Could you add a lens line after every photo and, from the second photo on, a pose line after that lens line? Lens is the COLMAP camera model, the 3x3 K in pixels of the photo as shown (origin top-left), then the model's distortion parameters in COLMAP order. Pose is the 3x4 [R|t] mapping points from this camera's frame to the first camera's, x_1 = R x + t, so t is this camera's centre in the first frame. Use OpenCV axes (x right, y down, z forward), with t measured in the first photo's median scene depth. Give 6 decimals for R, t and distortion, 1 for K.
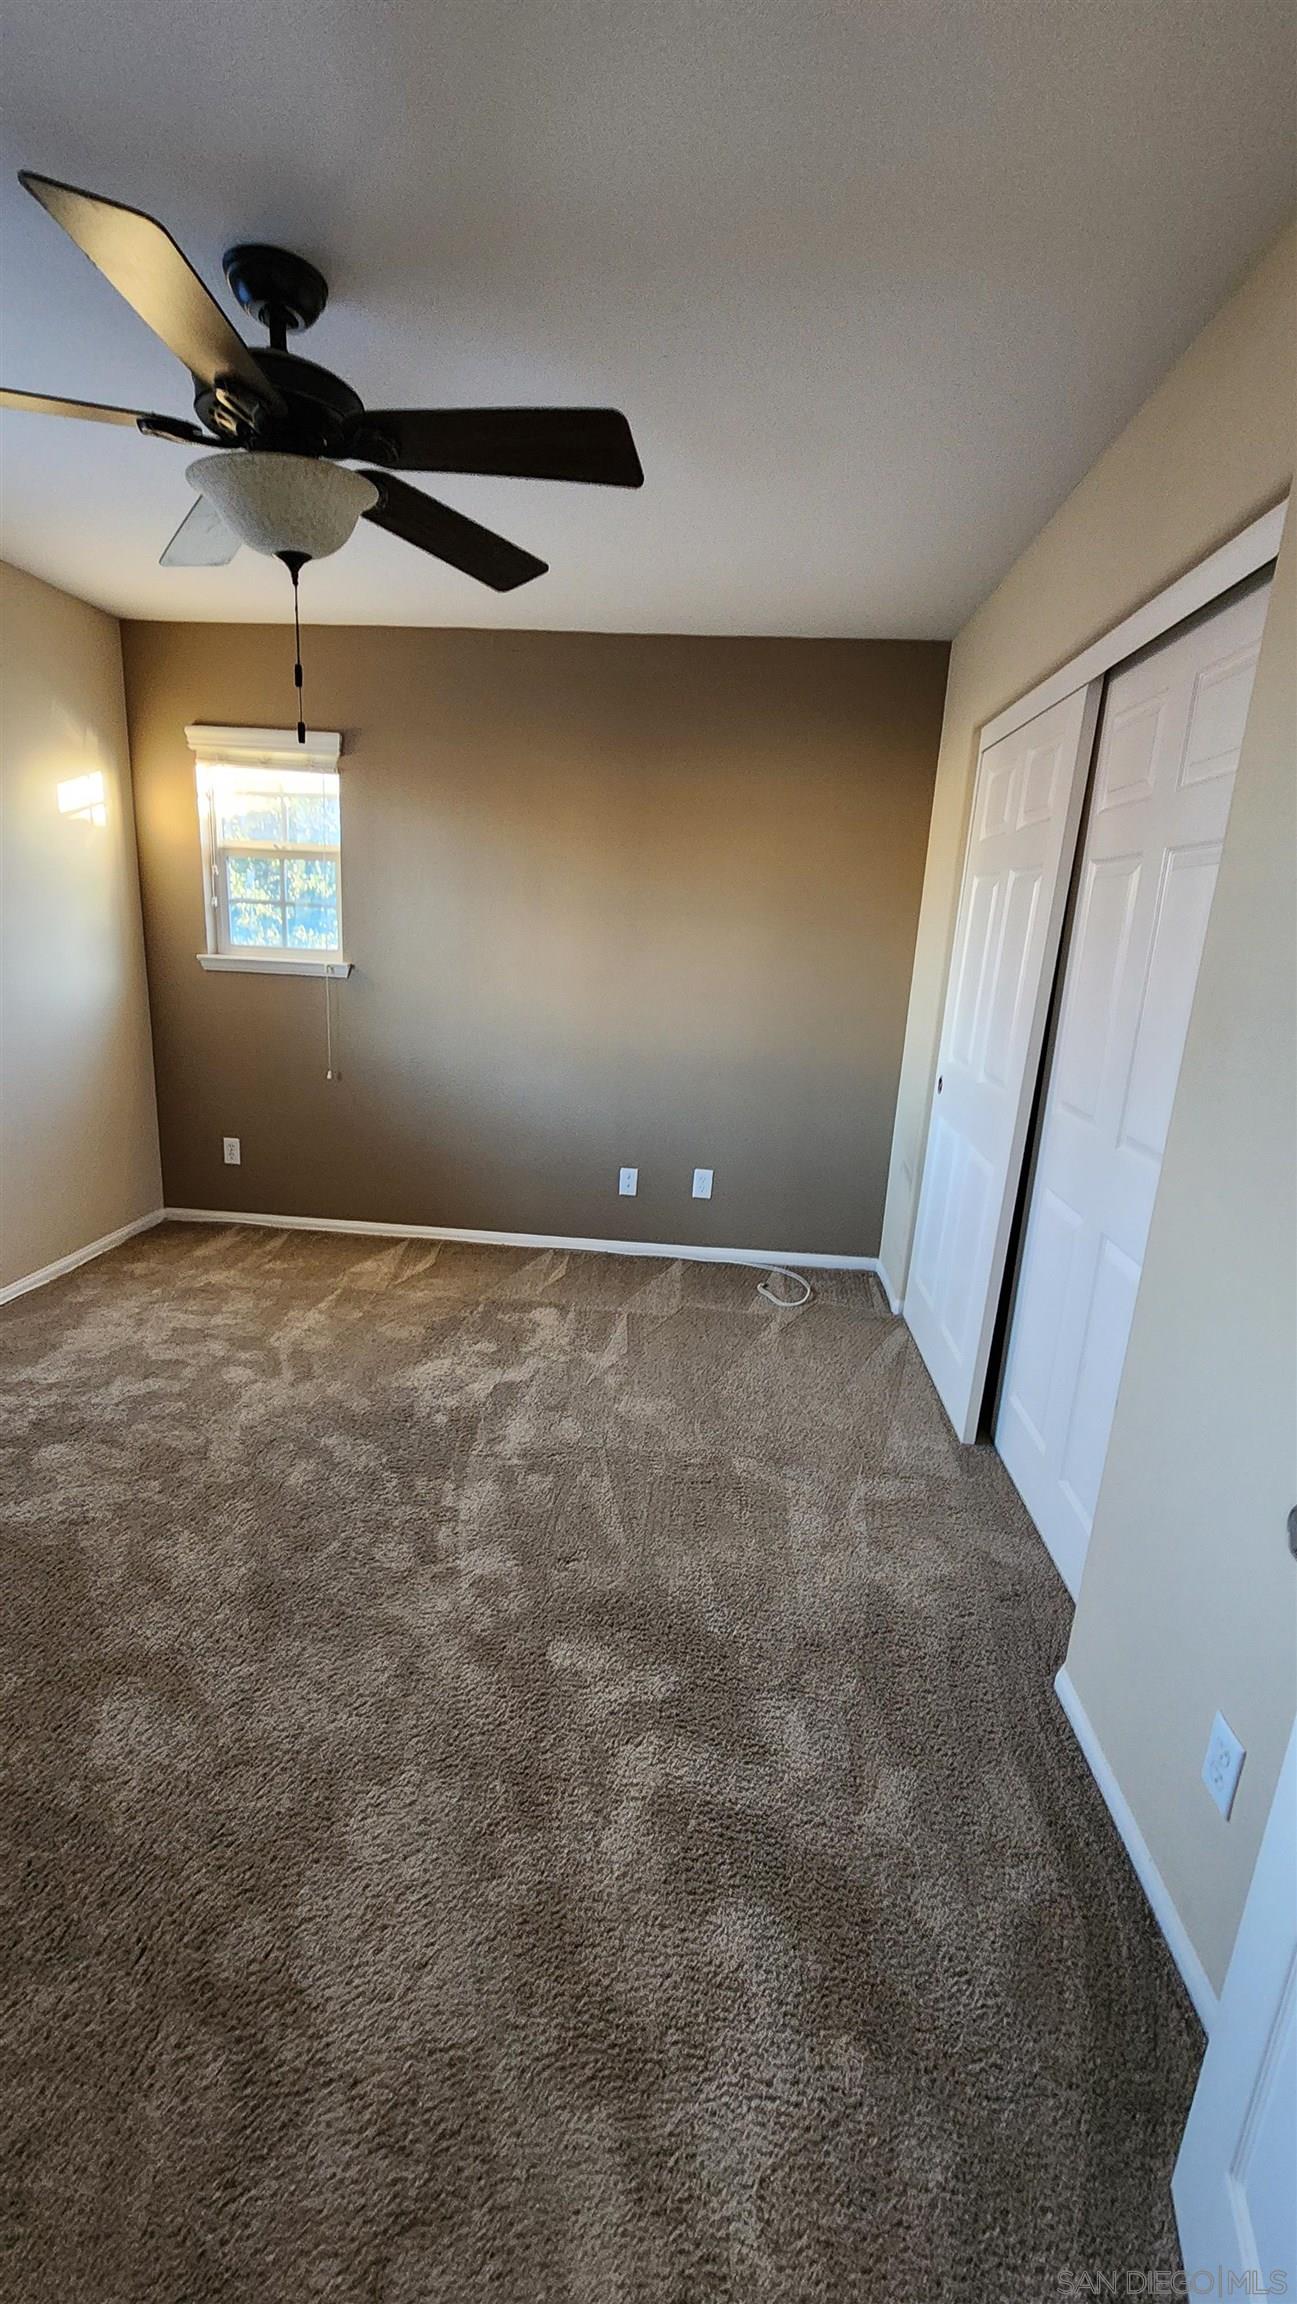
lens RADIAL K [[946.3, 0, 649.8], [0, 946.3, 1154.5], [0, 0, 1]] dist [-0.001485, 0.000970]
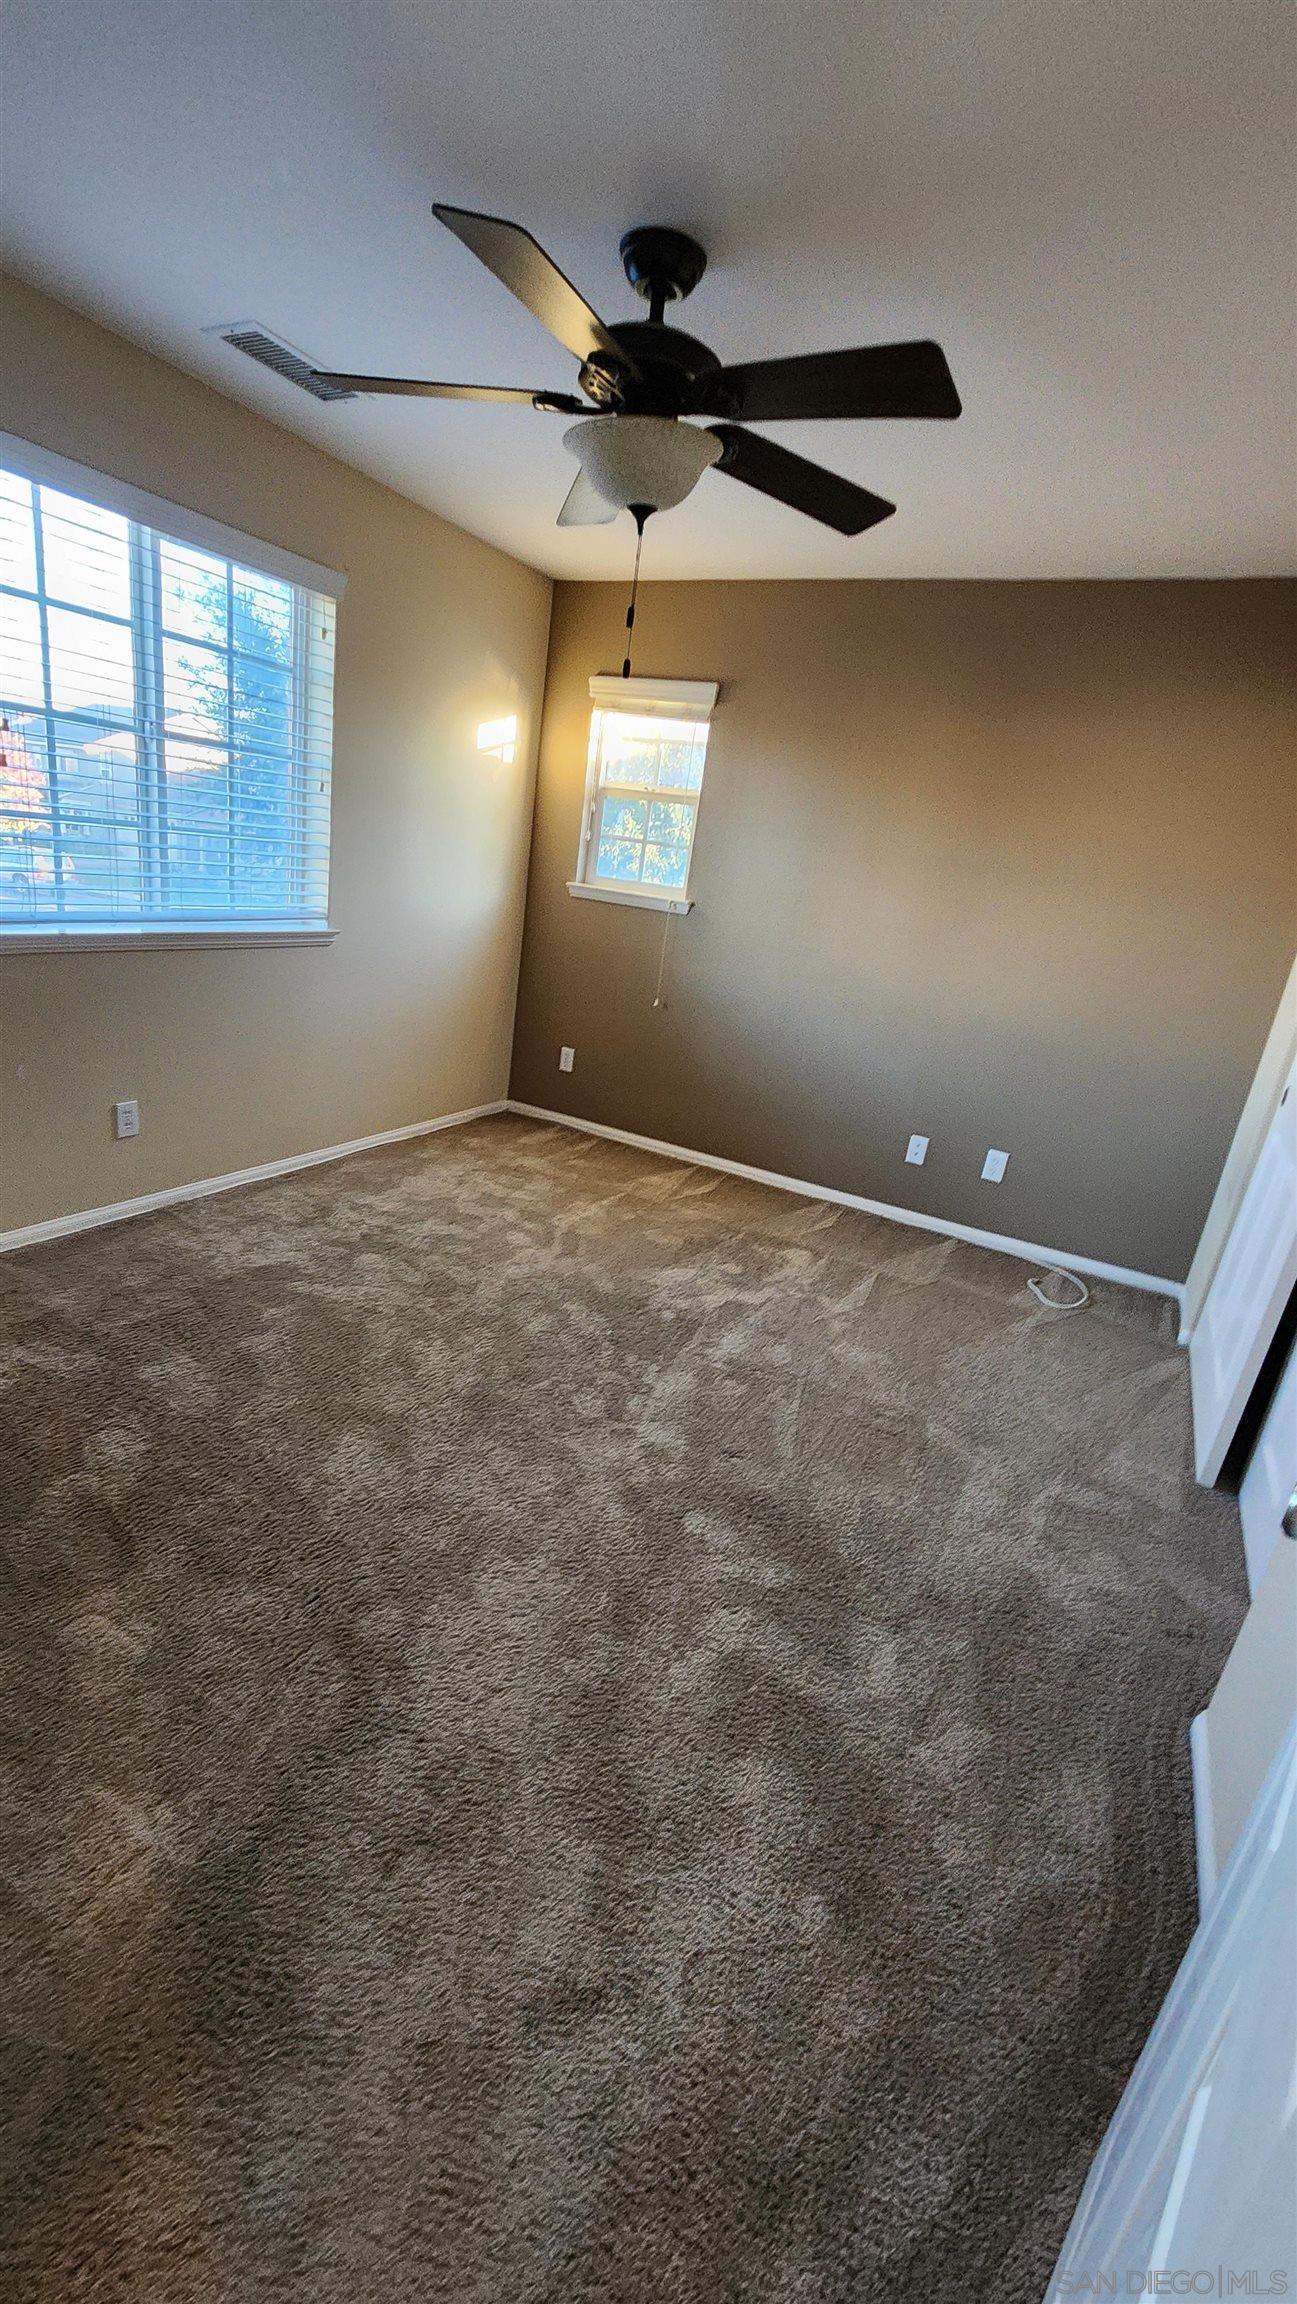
lens RADIAL K [[946.3, 0, 641.8], [0, 946.3, 1153.2], [0, 0, 1]] dist [-0.001485, 0.000970]
pose [[0.915188, 0.186196, -0.357437, 0.159991], [-0.175510, 0.982497, 0.062423, 0.049767], [0.362803, 0.005605, 0.931849, -0.045342]]
